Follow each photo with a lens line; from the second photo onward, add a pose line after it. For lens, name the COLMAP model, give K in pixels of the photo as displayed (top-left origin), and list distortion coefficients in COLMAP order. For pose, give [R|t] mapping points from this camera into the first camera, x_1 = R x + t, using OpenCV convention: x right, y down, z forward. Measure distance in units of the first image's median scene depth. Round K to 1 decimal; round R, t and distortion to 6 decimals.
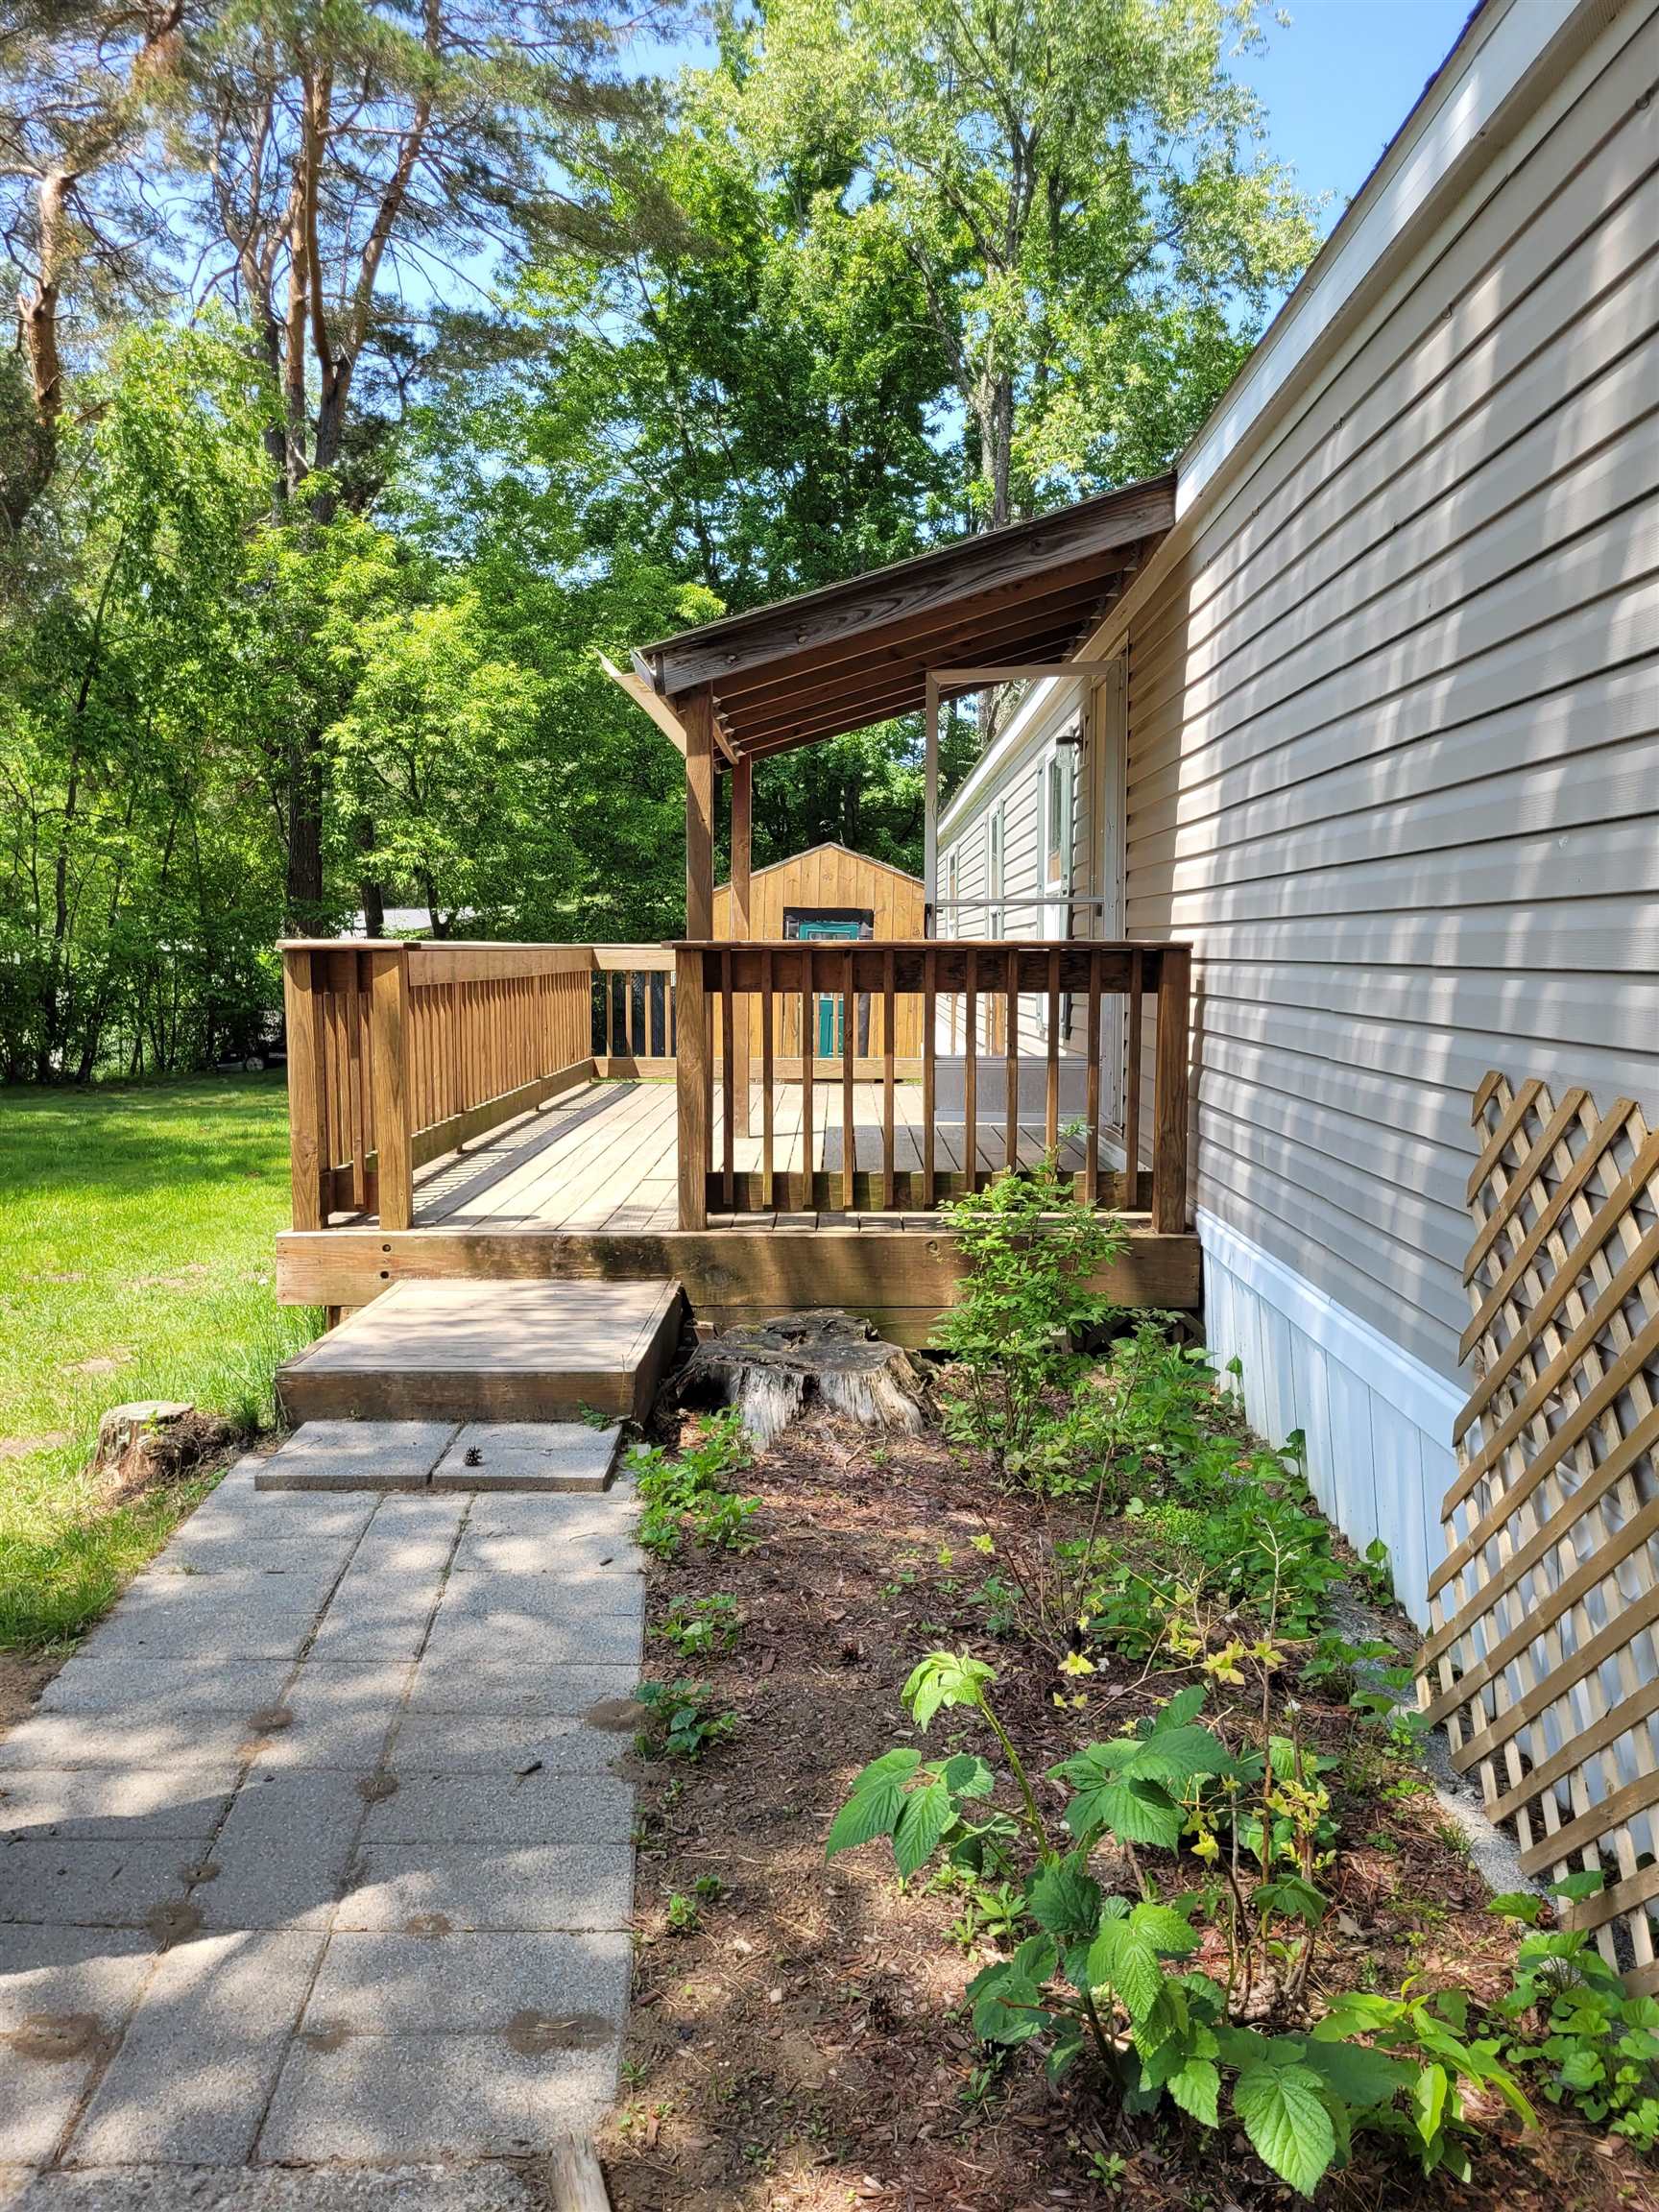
lens RADIAL K [[1669.5, 0, 837.6], [0, 1669.5, 1106.4], [0, 0, 1]] dist [0.009192, 0.002011]
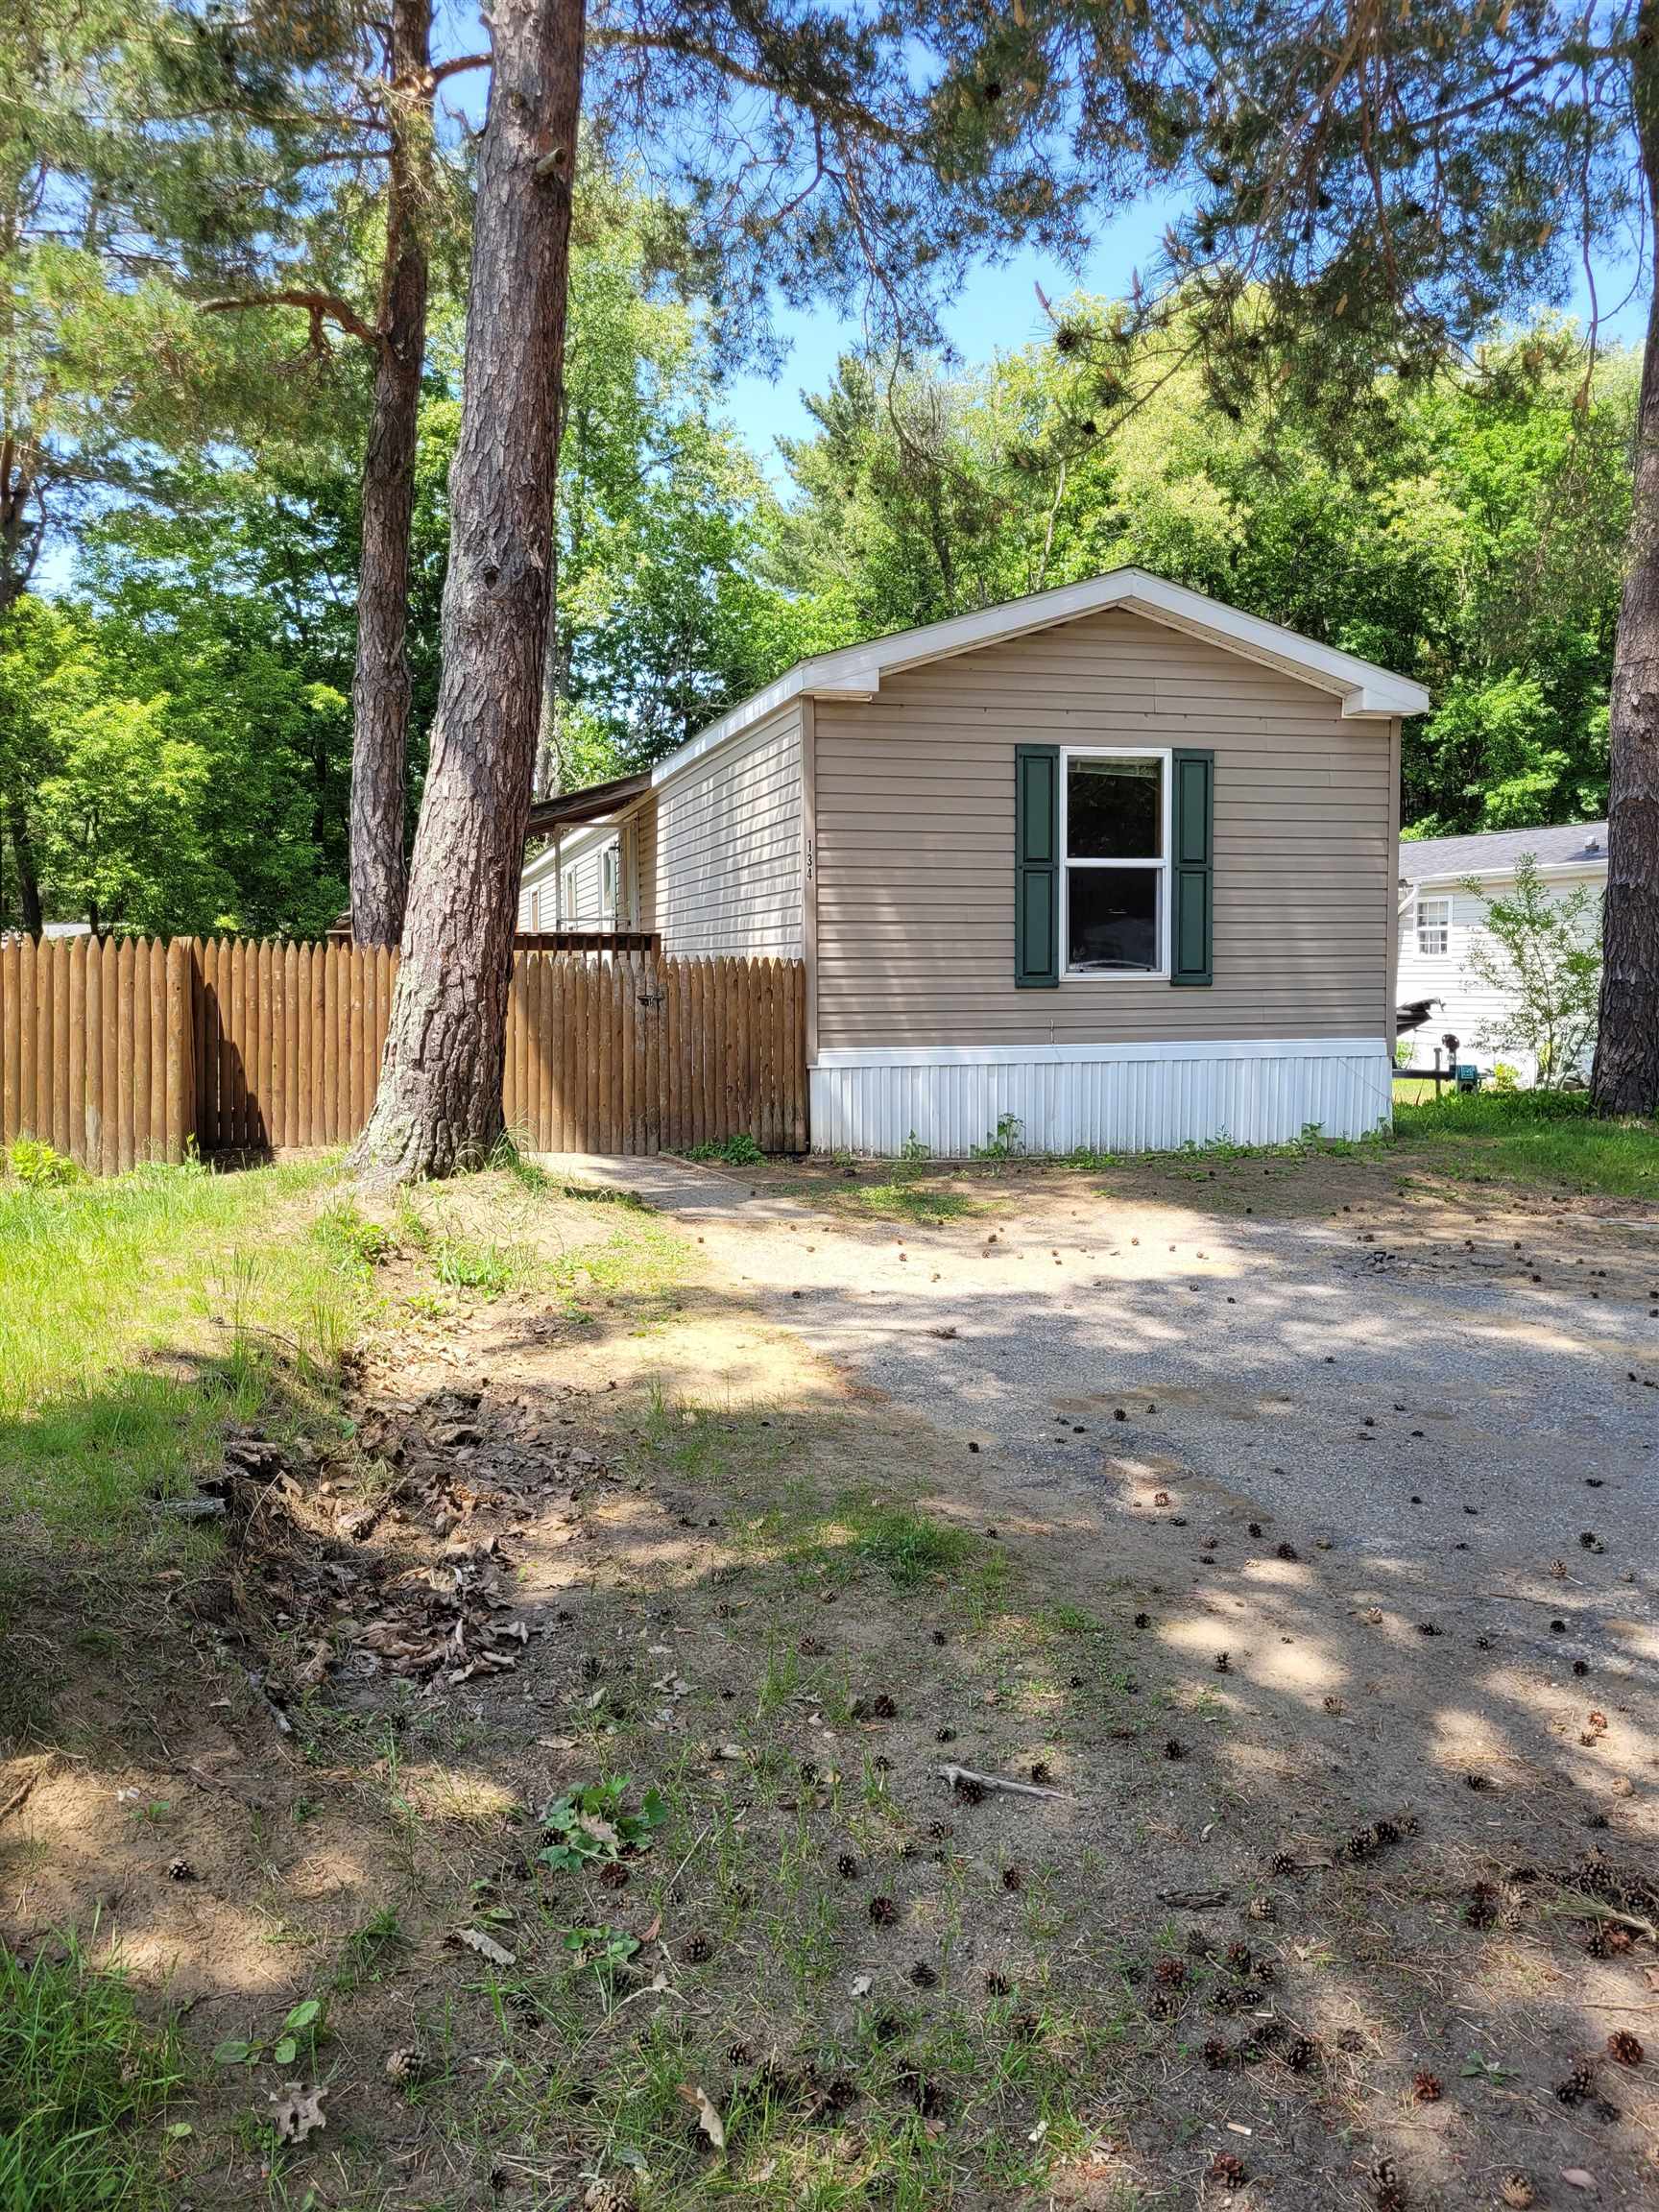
lens RADIAL K [[1669.5, 0, 831.4], [0, 1669.5, 1098.8], [0, 0, 1]] dist [0.009192, 0.002011]
pose [[0.962587, -0.023311, 0.269967, -0.069432], [0.028106, 0.999508, -0.013908, 0.056642], [-0.269510, 0.020976, 0.962769, -0.442641]]
